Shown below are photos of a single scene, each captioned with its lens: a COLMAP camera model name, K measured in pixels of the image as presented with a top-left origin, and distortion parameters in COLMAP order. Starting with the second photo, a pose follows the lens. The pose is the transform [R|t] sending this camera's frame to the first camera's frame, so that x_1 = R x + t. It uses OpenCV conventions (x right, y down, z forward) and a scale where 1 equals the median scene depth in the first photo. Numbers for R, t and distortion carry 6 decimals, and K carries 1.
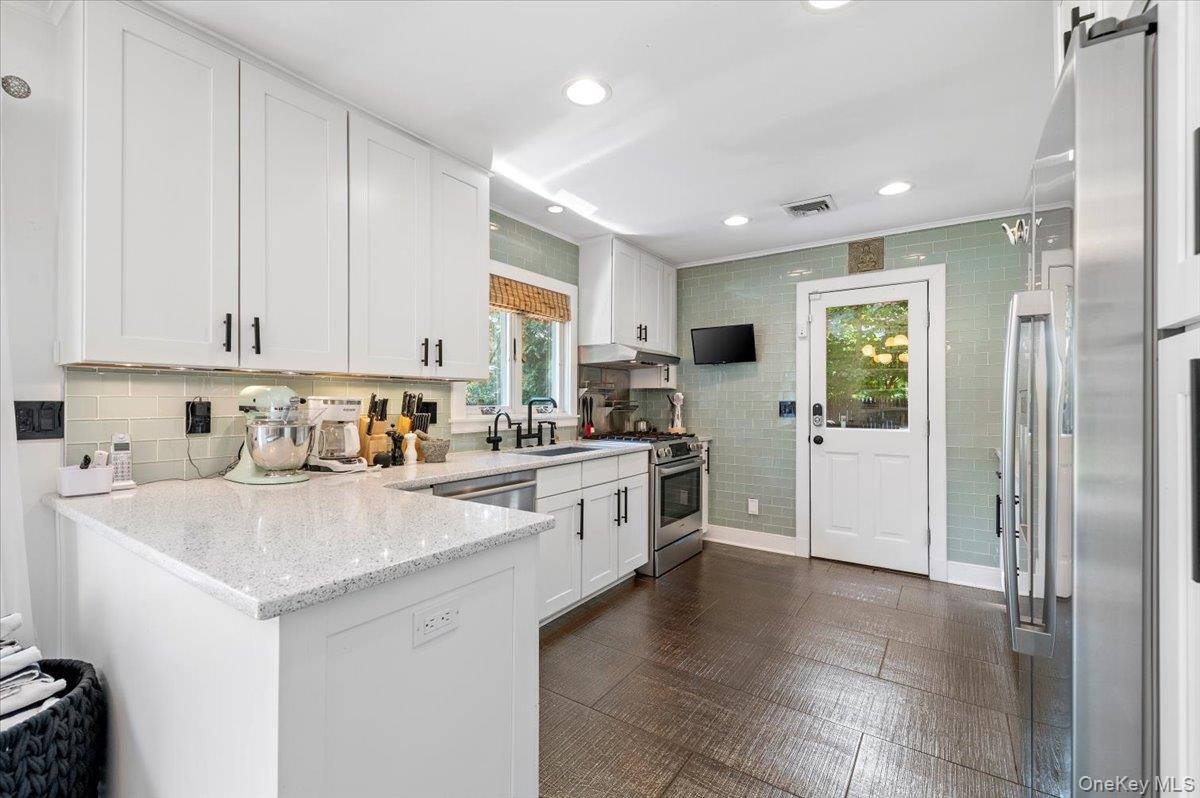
lens RADIAL K [[516.4, 0, 603.9], [0, 516.4, 399.5], [0, 0, 1]] dist [0.014466, -0.006094]
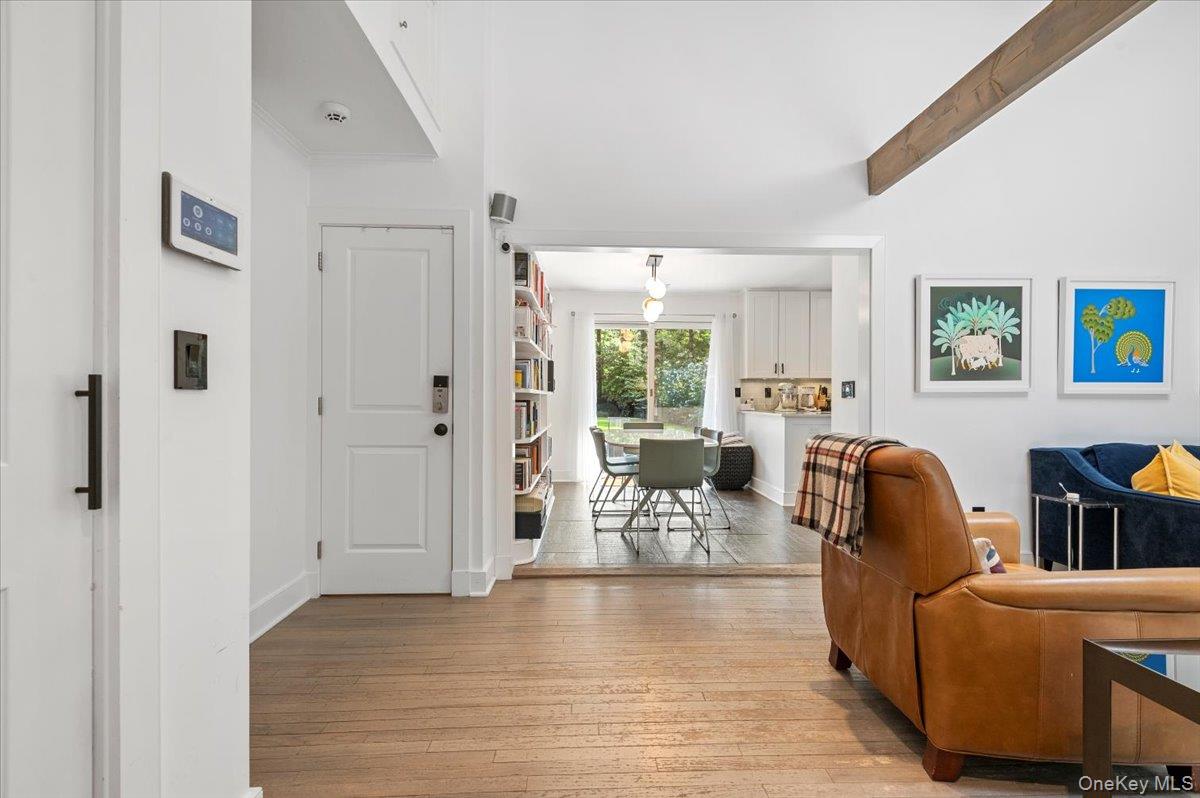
lens RADIAL K [[516.4, 0, 603.3], [0, 516.4, 402.0], [0, 0, 1]] dist [0.014466, -0.006094]
pose [[0.599404, 0.002705, -0.800442, 0.766404], [0.004169, 0.999970, 0.006501, 0.041079], [0.800436, -0.007234, 0.599374, -1.129658]]
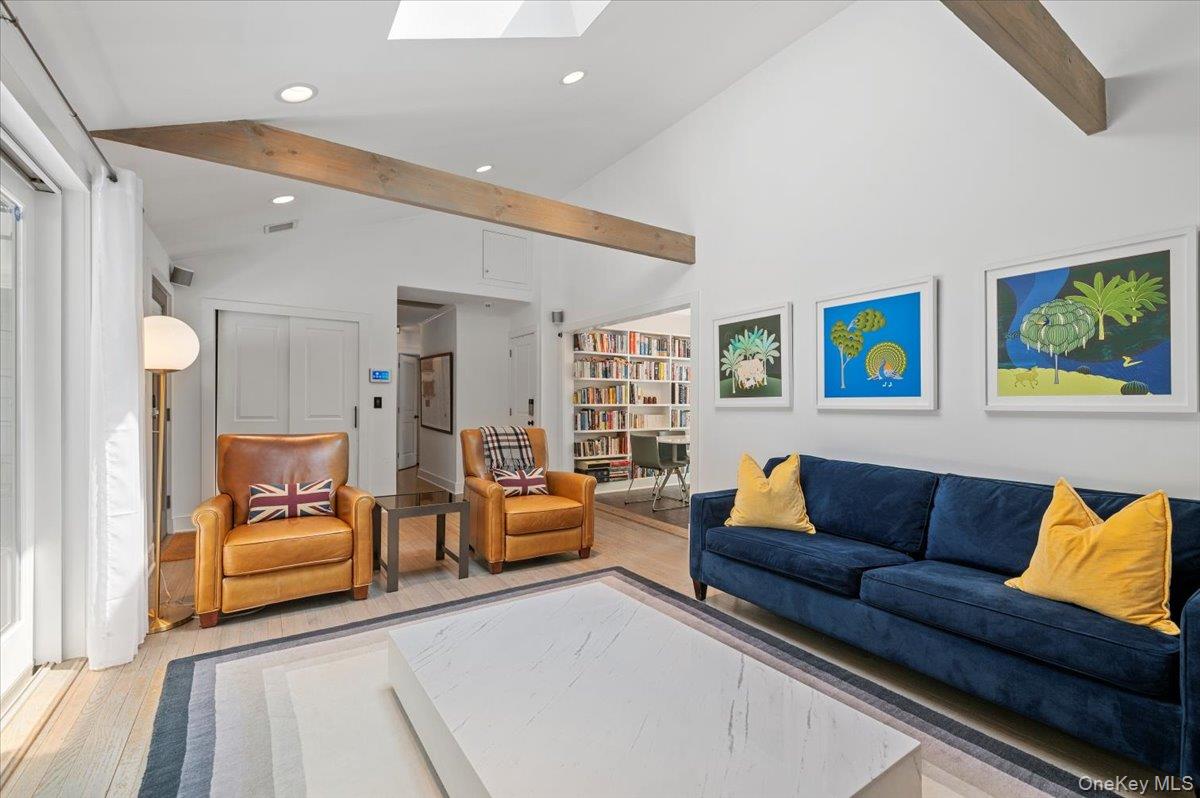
lens RADIAL K [[516.4, 0, 601.2], [0, 516.4, 404.5], [0, 0, 1]] dist [0.014466, -0.006094]
pose [[-0.373866, -0.003042, -0.927478, 1.634331], [0.001951, 0.999990, -0.004067, 0.030132], [0.927481, -0.003330, -0.373856, 0.164373]]
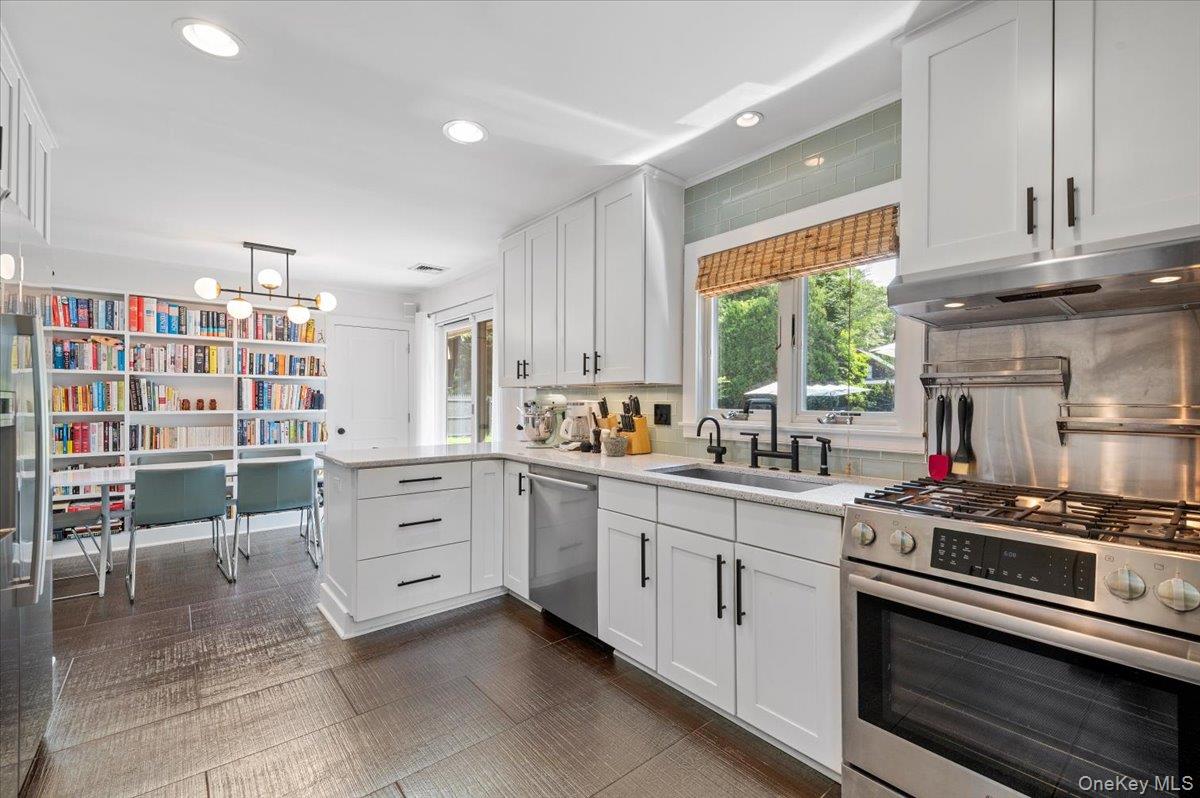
lens RADIAL K [[516.4, 0, 602.8], [0, 516.4, 401.7], [0, 0, 1]] dist [0.014466, -0.006094]
pose [[-0.275304, -0.002188, -0.961355, 0.604001], [0.001329, 0.999996, -0.002656, 0.001774], [0.961356, -0.002008, -0.275300, 0.994686]]
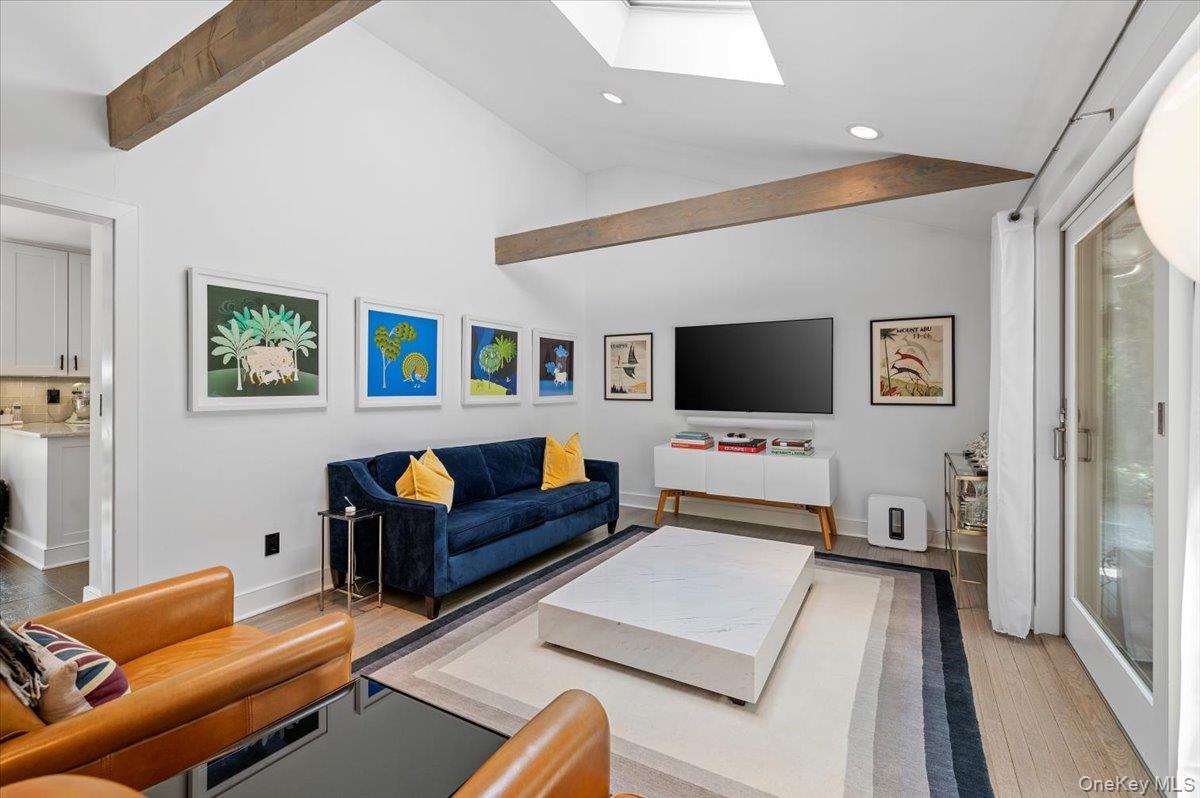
lens RADIAL K [[516.4, 0, 604.9], [0, 516.4, 388.4], [0, 0, 1]] dist [0.014466, -0.006094]
pose [[0.997665, 0.000885, 0.068291, 0.922705], [-0.001099, 0.999995, 0.003095, -0.007093], [-0.068288, -0.003163, 0.997661, -0.906983]]
